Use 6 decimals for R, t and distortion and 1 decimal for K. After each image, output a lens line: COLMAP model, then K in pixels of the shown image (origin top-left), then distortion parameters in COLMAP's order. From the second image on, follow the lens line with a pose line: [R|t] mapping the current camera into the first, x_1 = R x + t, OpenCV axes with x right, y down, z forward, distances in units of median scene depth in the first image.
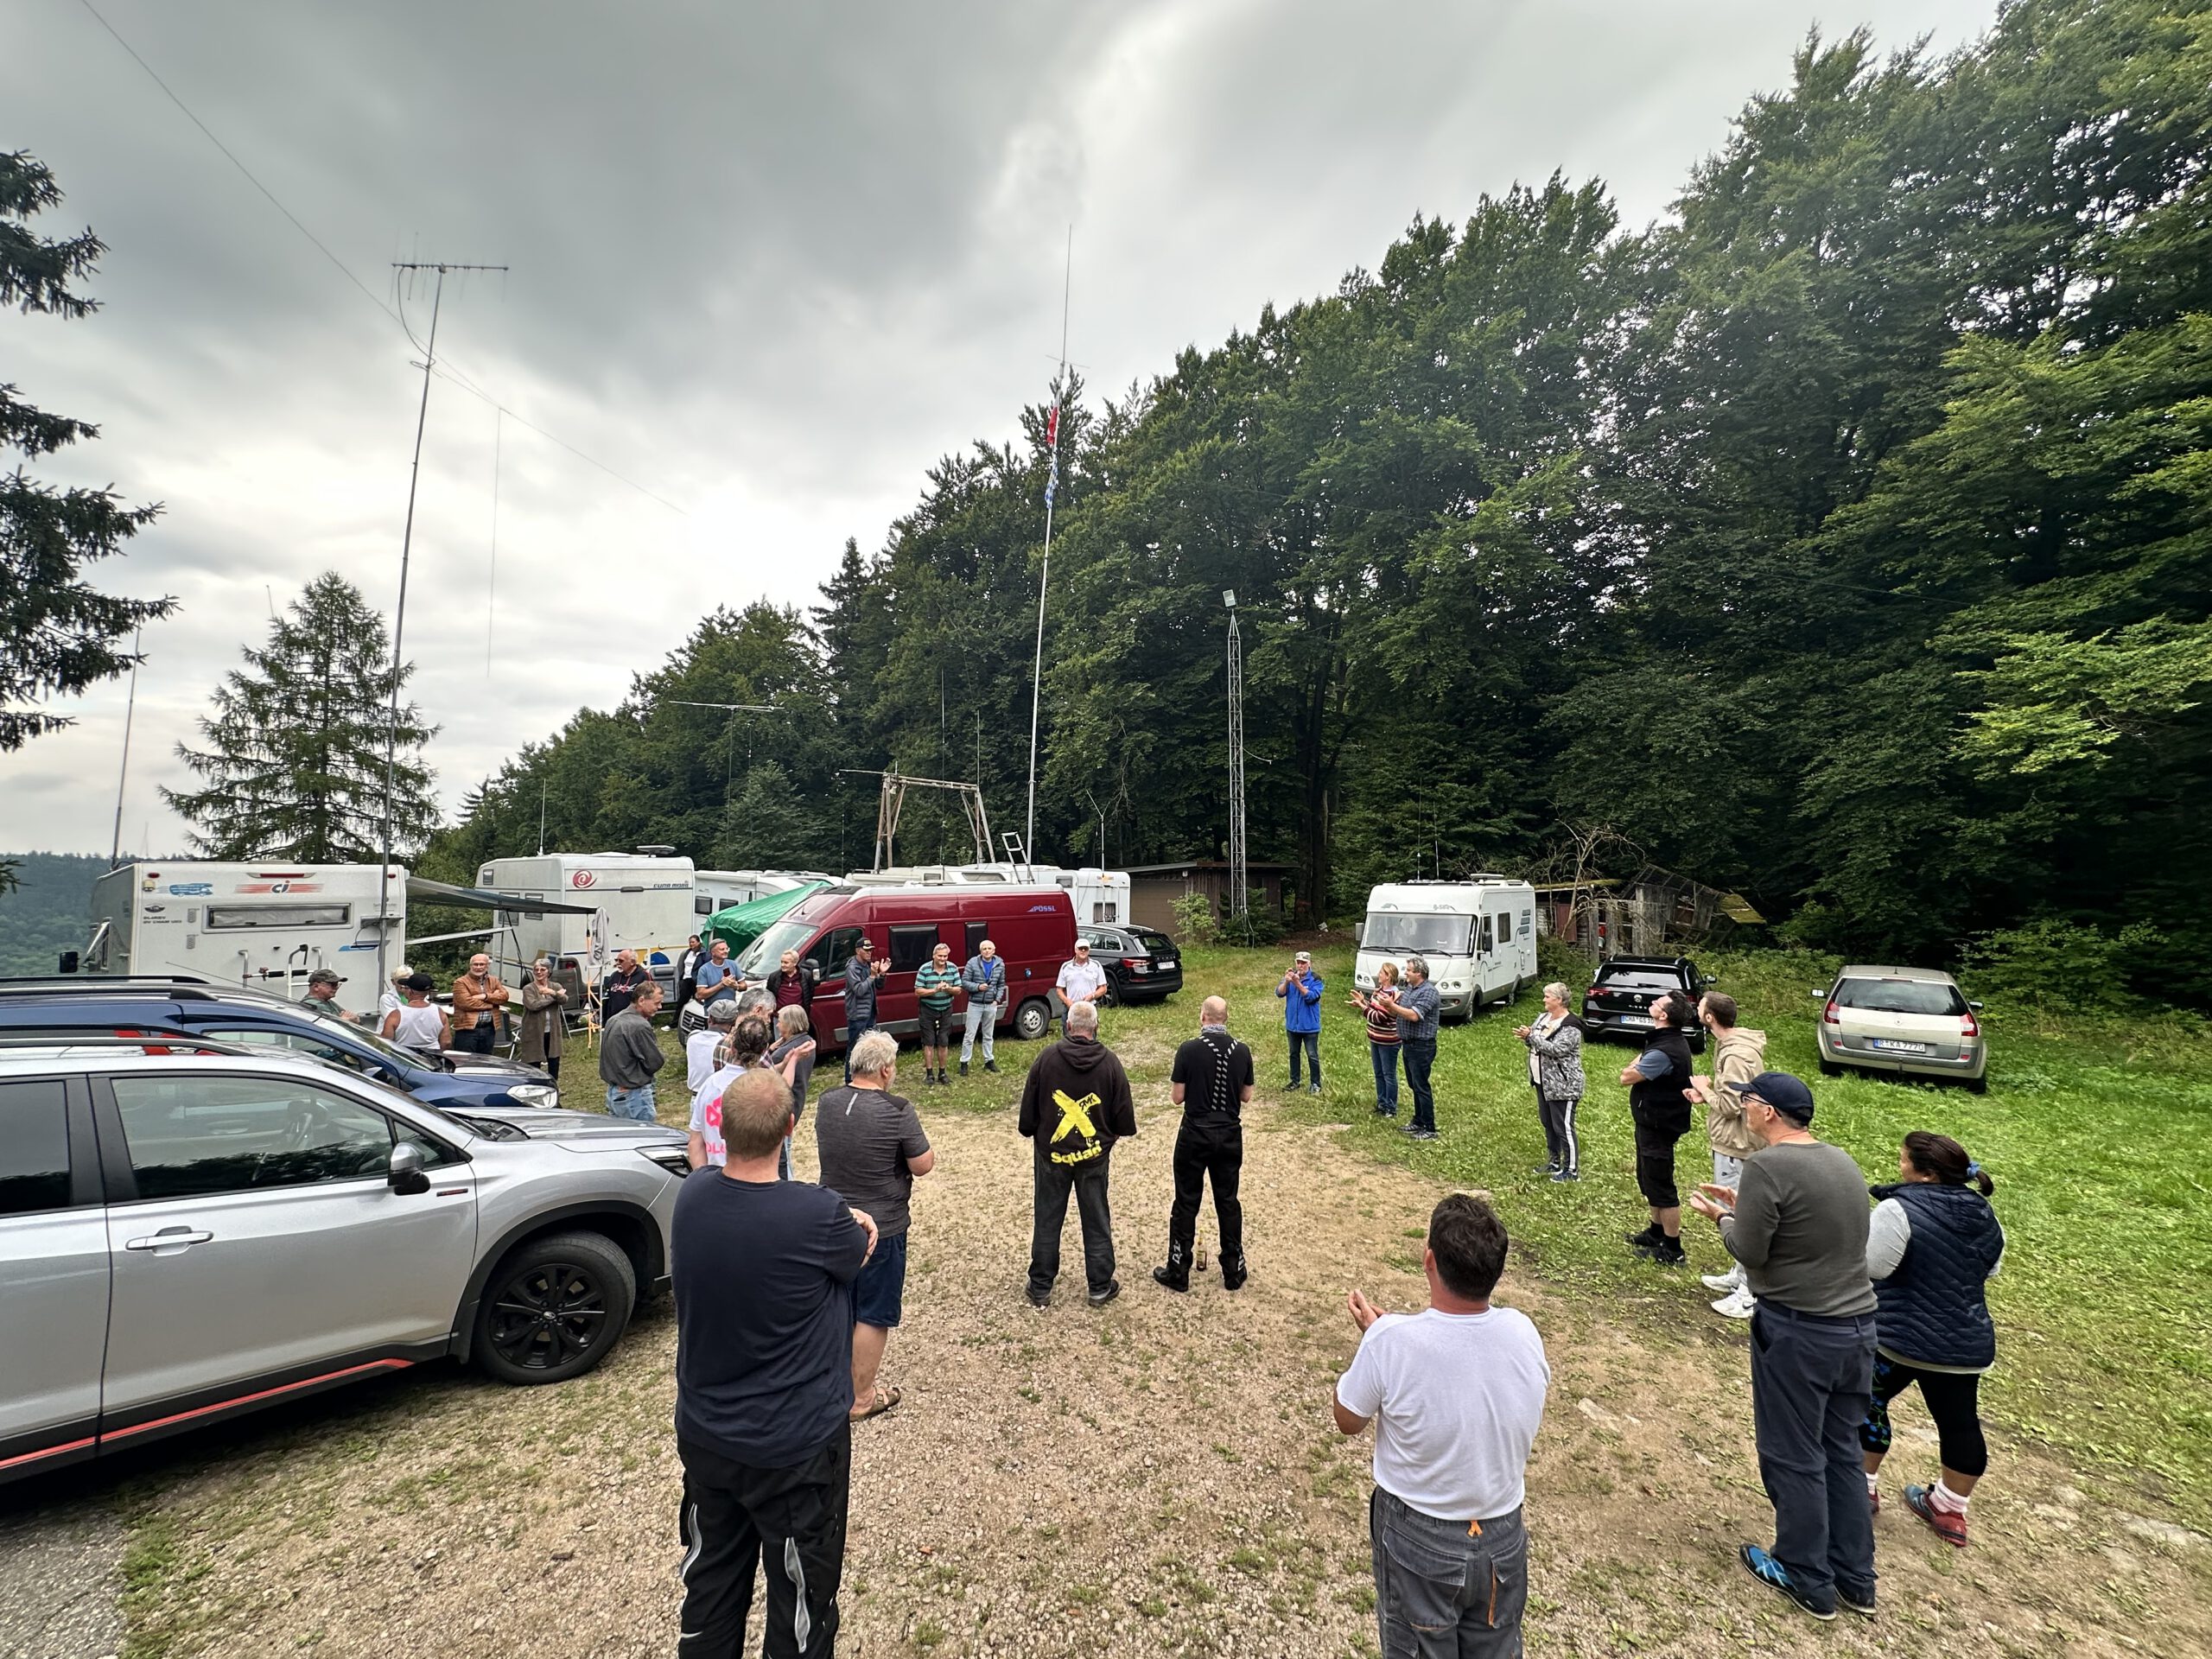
lens RADIAL K [[878.7, 0, 1105.6], [0, 878.7, 827.7], [0, 0, 1]] dist [-0.002426, -0.000040]
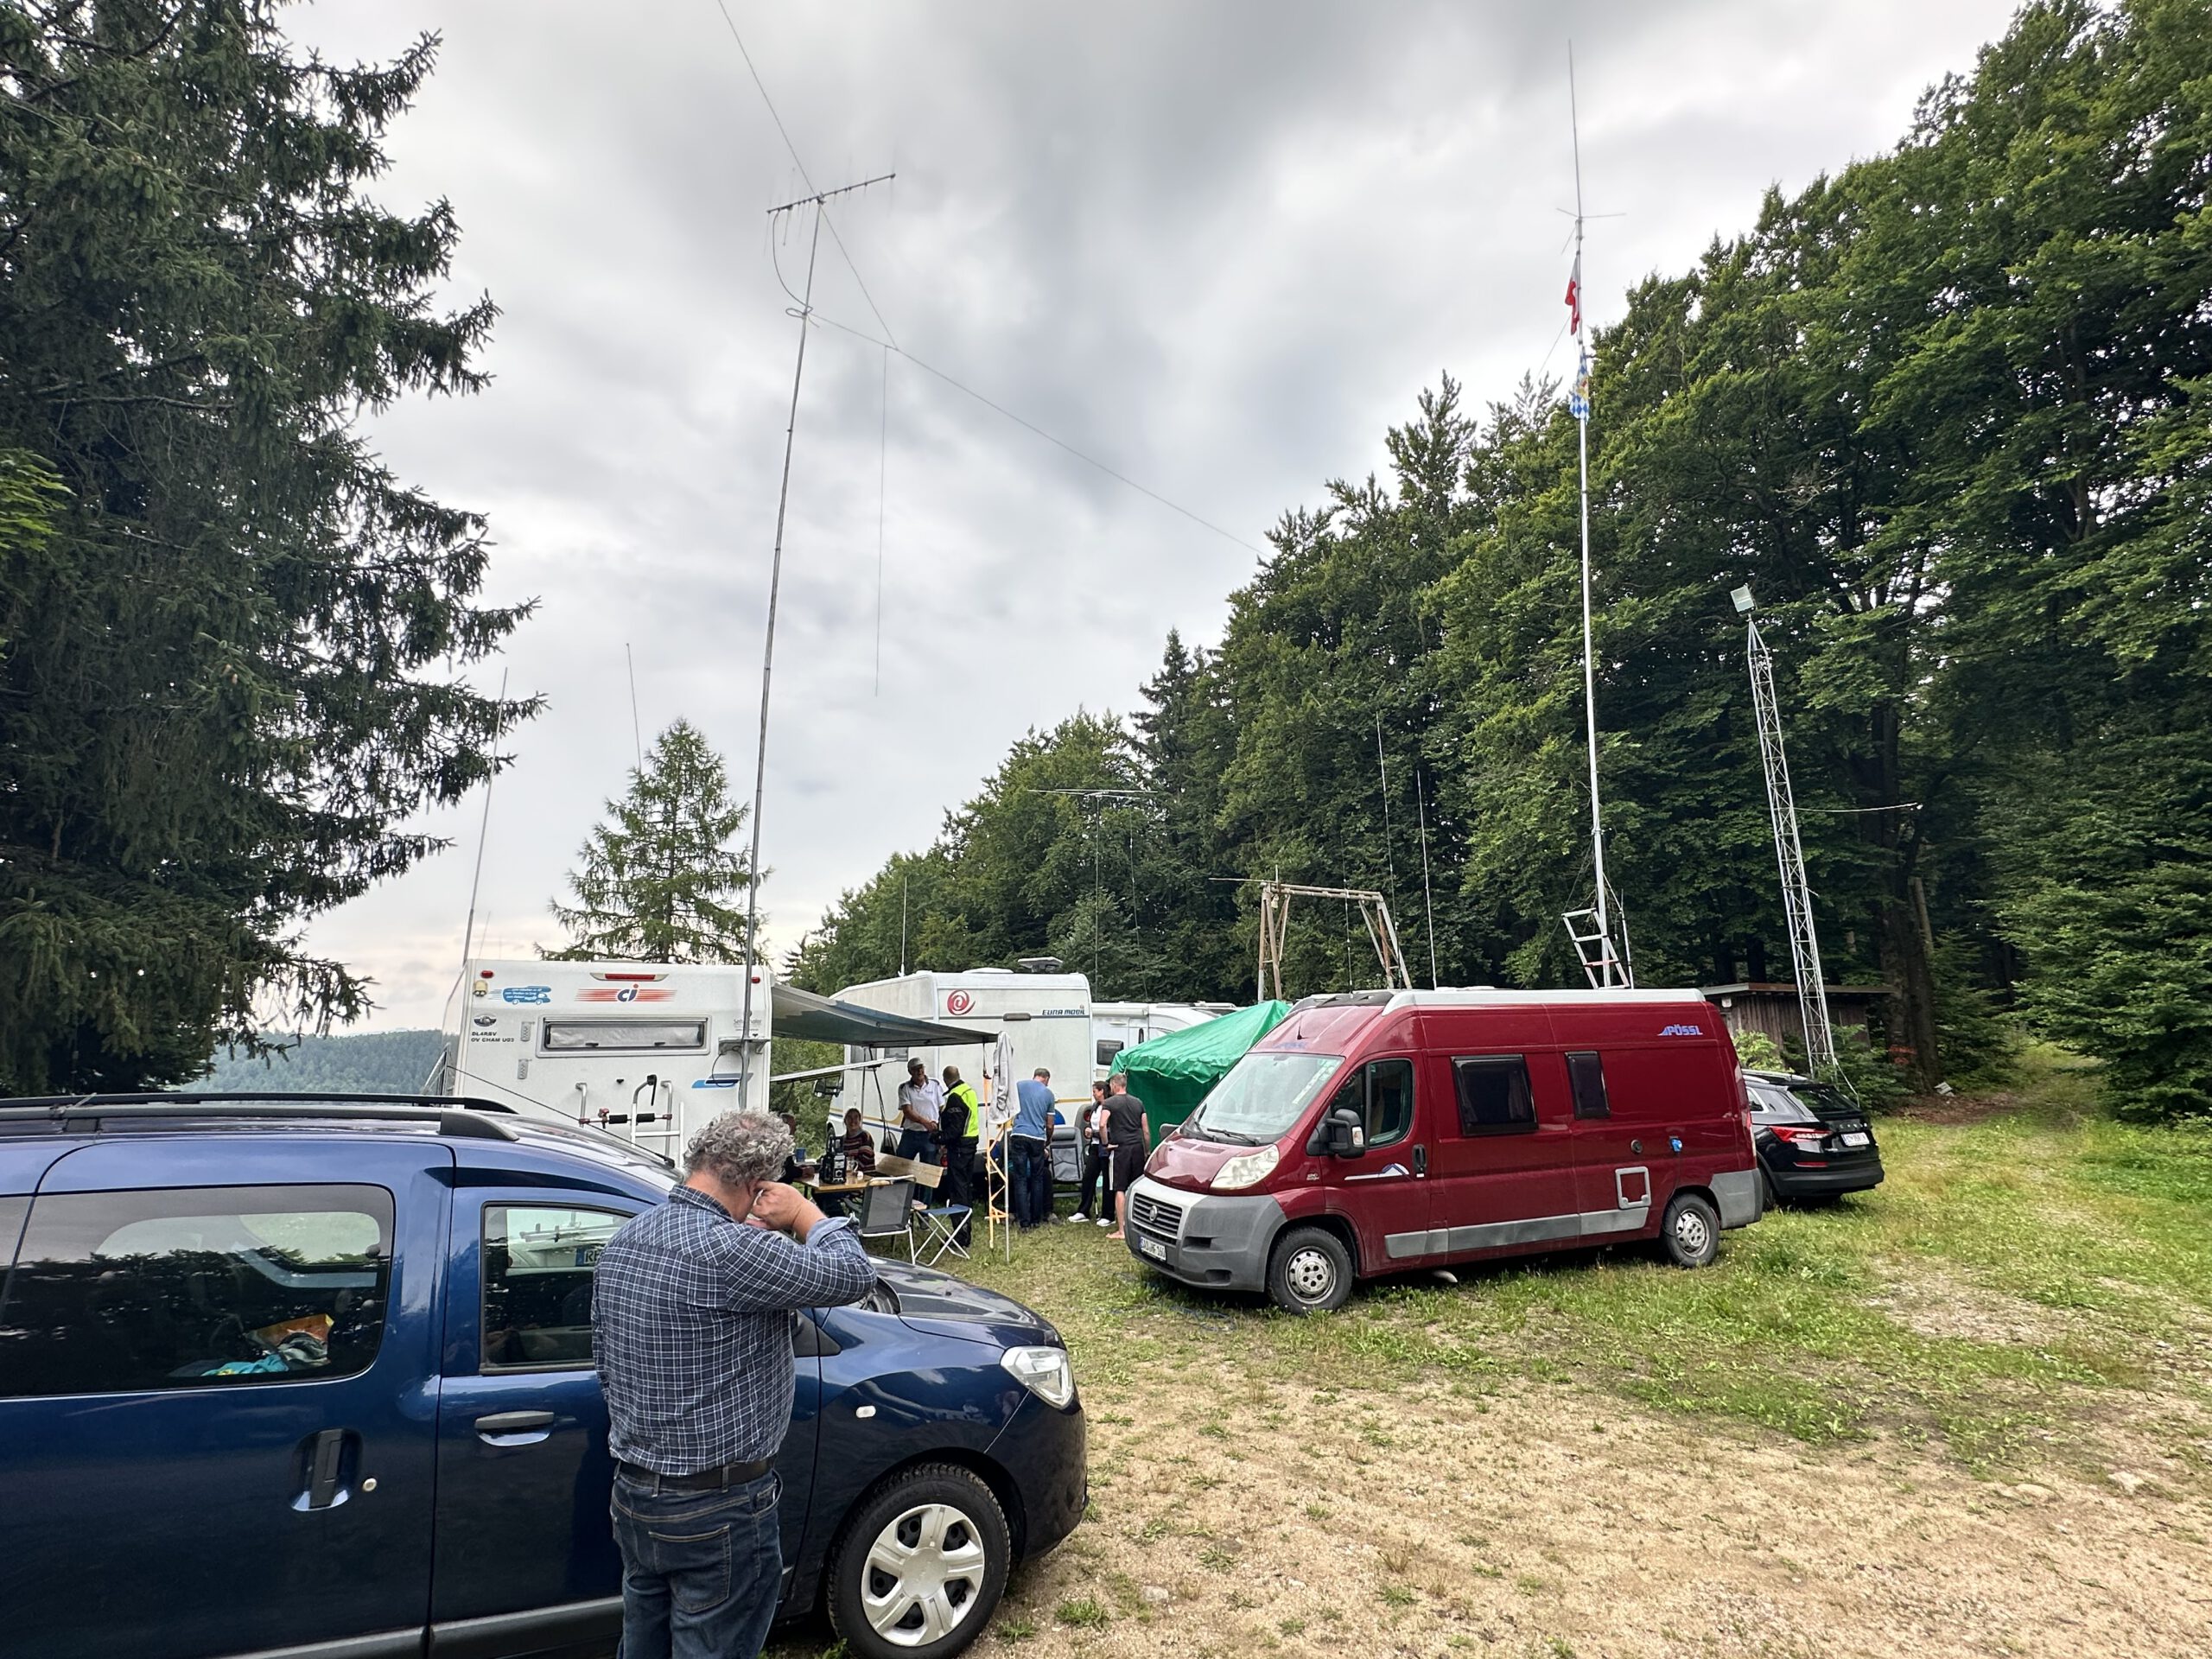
lens RADIAL K [[1036.8, 0, 1108.4], [0, 1036.8, 829.7], [0, 0, 1]] dist [-0.001903, -0.000164]
pose [[0.946363, -0.076791, -0.313848, -0.112419], [0.031837, 0.988782, -0.145931, 0.026750], [0.321534, 0.128111, 0.938192, 0.120502]]
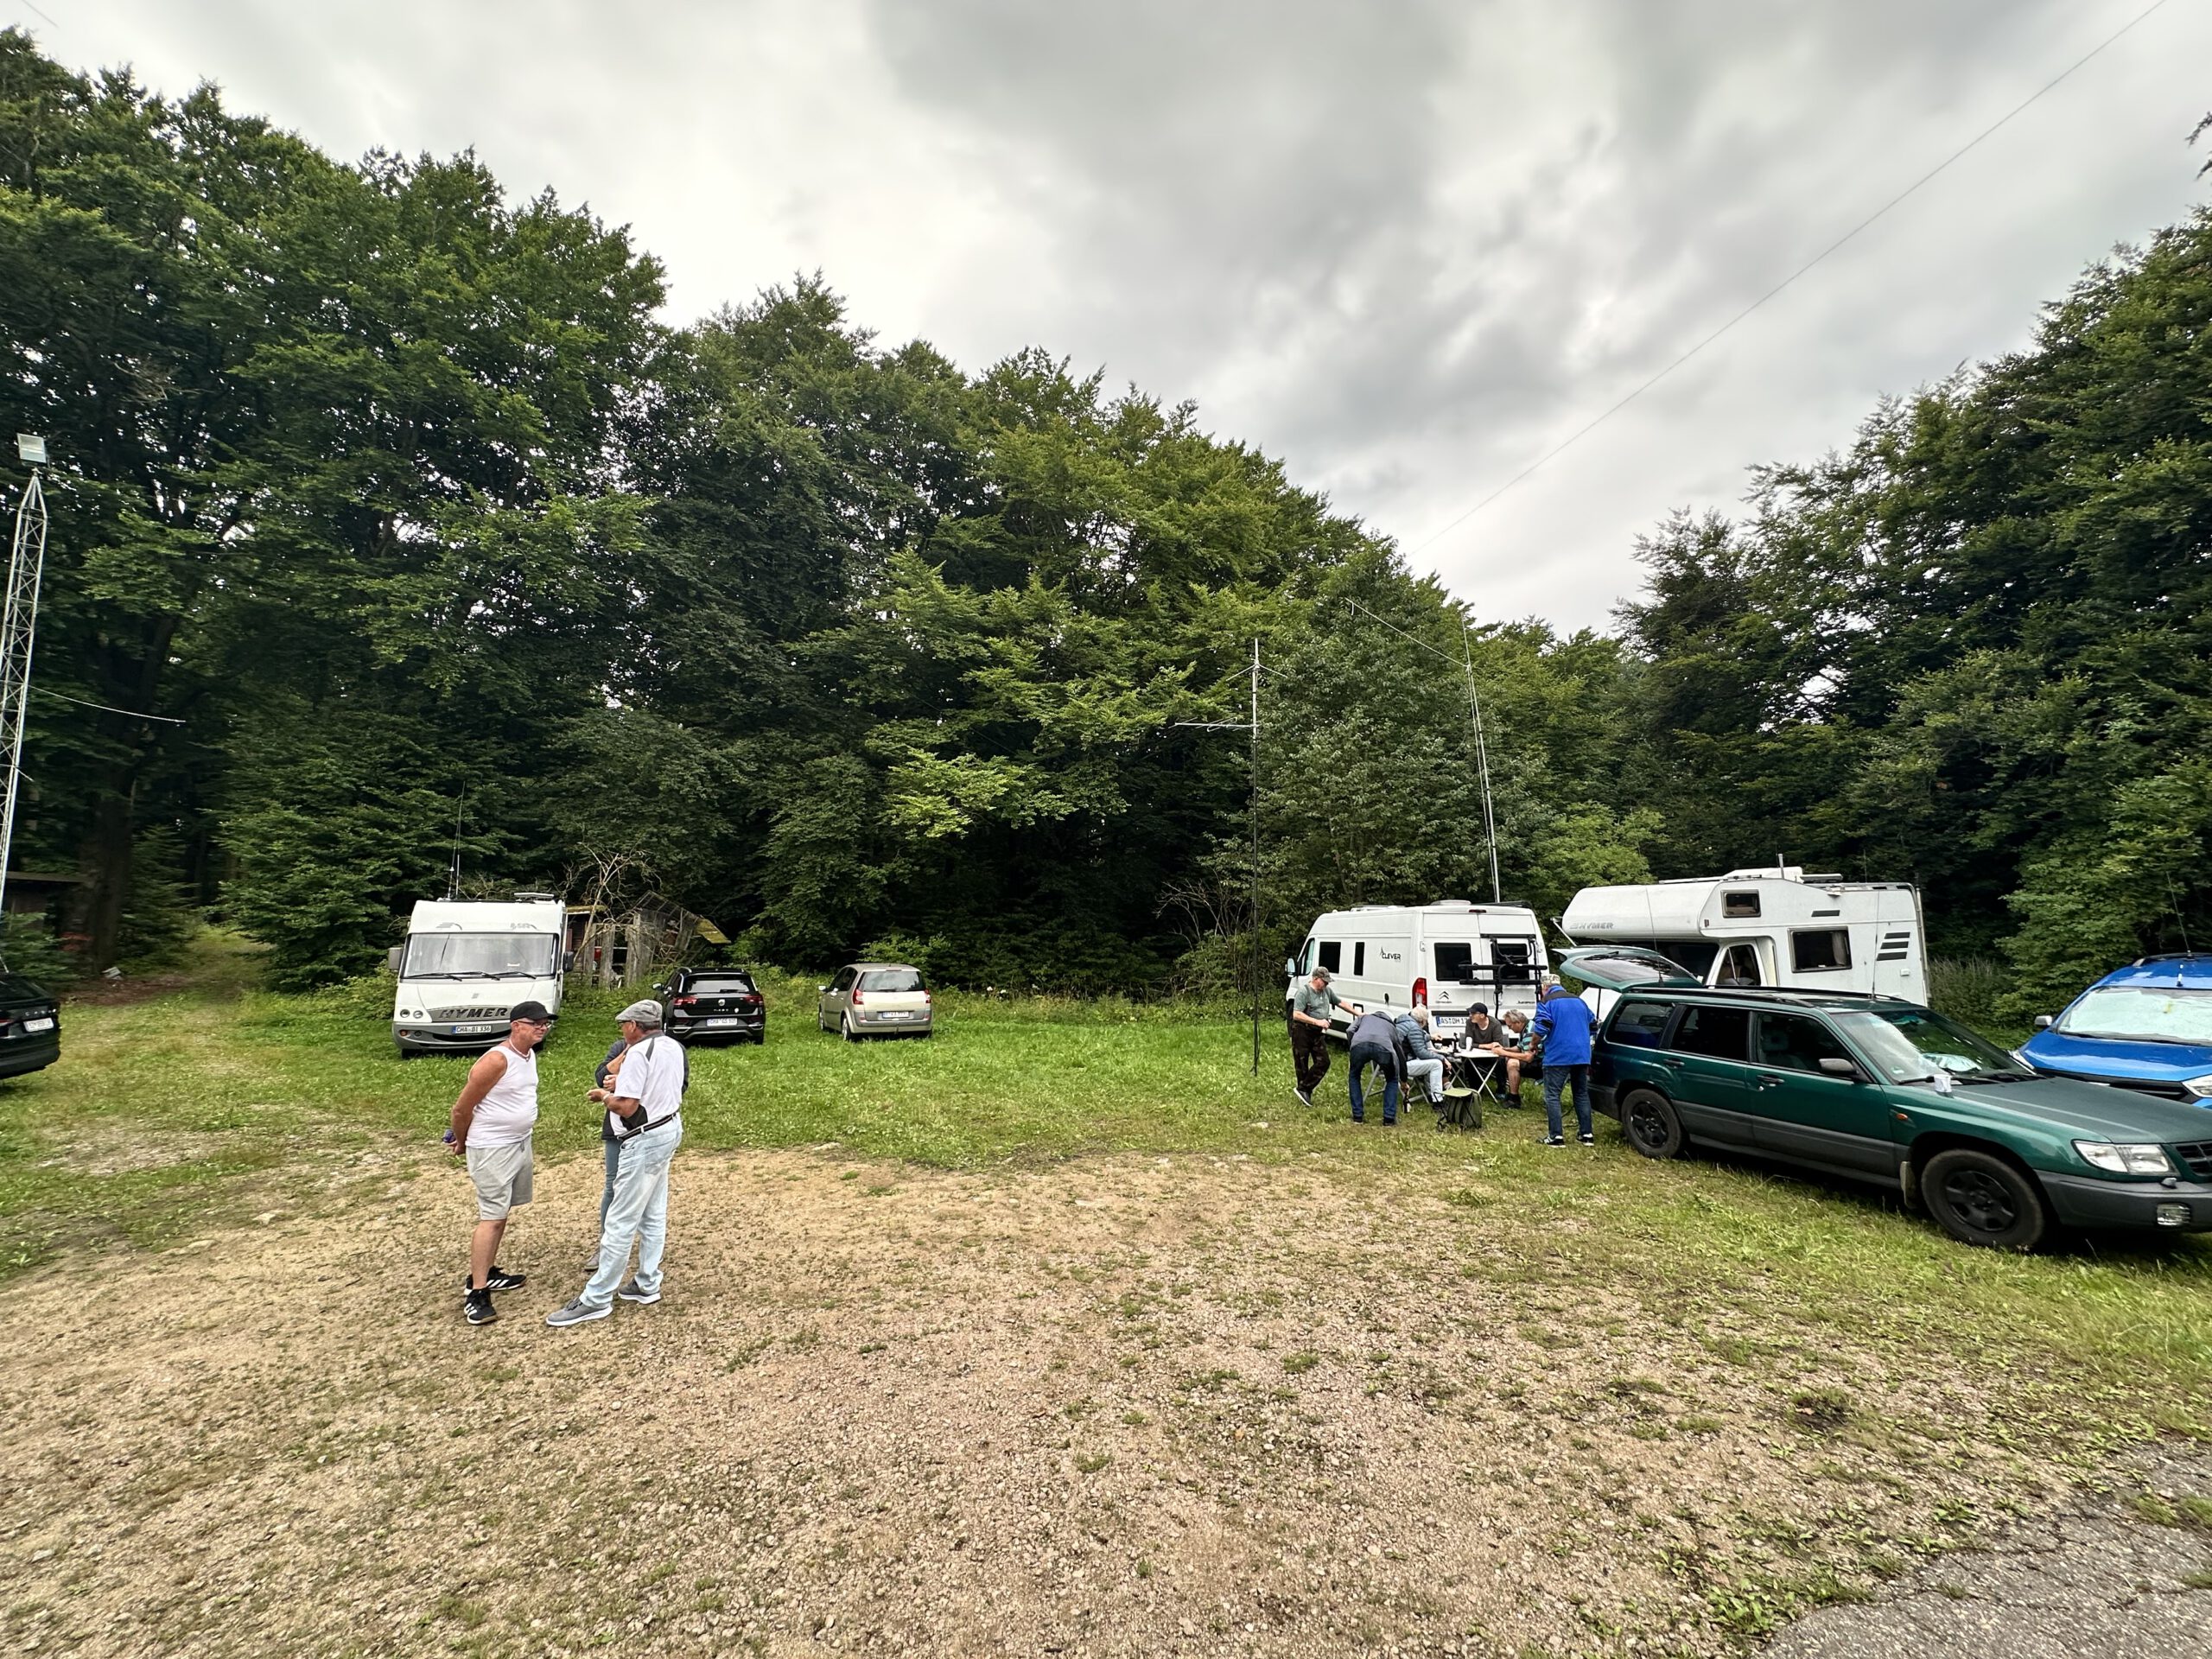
lens RADIAL K [[878.7, 0, 1103.0], [0, 878.7, 829.1], [0, 0, 1]] dist [-0.002426, -0.000040]
pose [[0.371025, 0.099869, 0.923237, -0.156655], [-0.060750, 0.994681, -0.083184, 0.018516], [-0.926633, -0.025224, 0.375119, 0.061355]]
